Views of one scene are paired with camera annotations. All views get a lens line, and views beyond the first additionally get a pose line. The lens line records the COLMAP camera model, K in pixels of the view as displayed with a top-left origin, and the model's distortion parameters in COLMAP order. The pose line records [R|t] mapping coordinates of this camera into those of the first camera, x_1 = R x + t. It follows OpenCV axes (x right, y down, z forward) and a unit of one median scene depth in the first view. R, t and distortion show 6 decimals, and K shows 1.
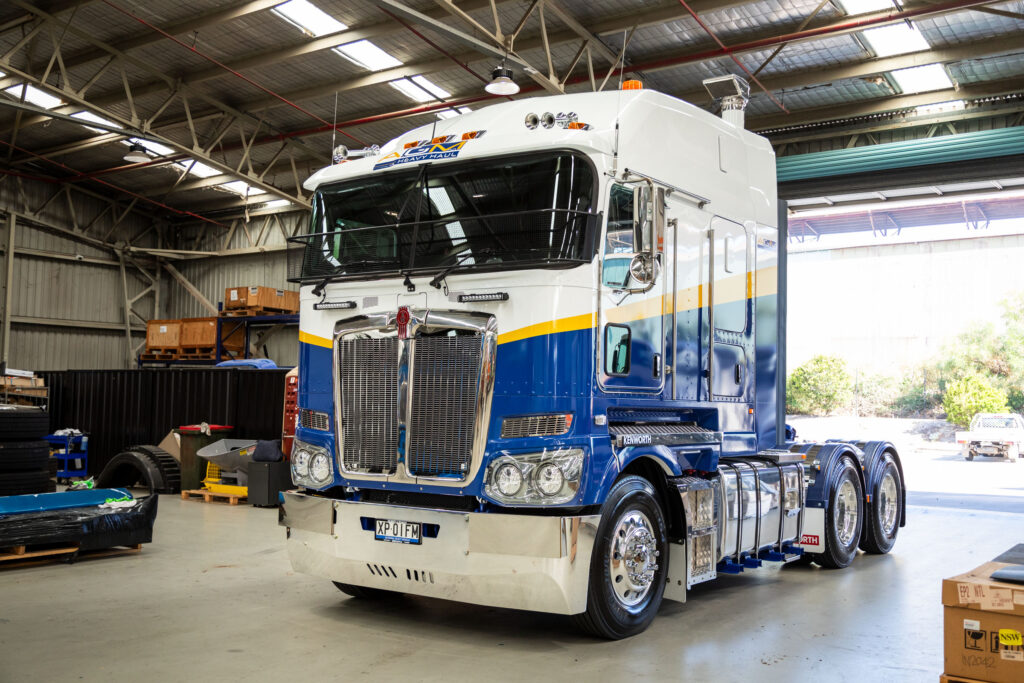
lens RADIAL K [[1038.8, 0, 515.7], [0, 1038.8, 340.8], [0, 0, 1]] dist [0.021056, -0.012980]
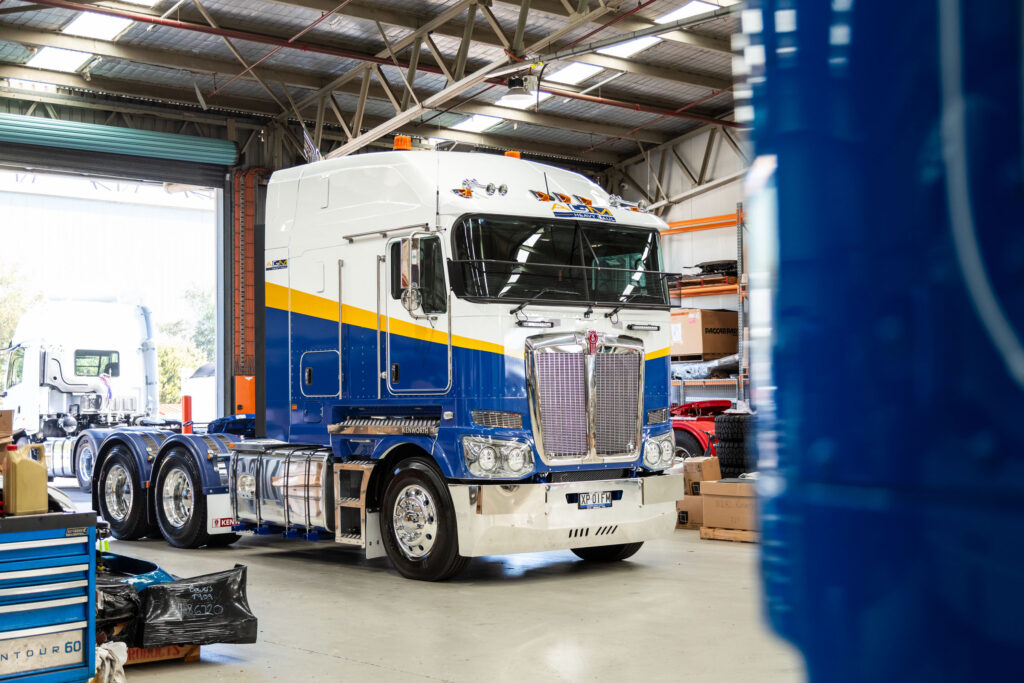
lens RADIAL K [[1474.9, 0, 512.0], [0, 1474.9, 341.5], [0, 0, 1]] dist [0.059240, -0.067081]
pose [[0.226039, 0.020690, 0.973898, -1.930983], [-0.042805, 0.999020, -0.011289, 0.007268], [-0.973177, -0.039136, 0.226703, 0.669865]]
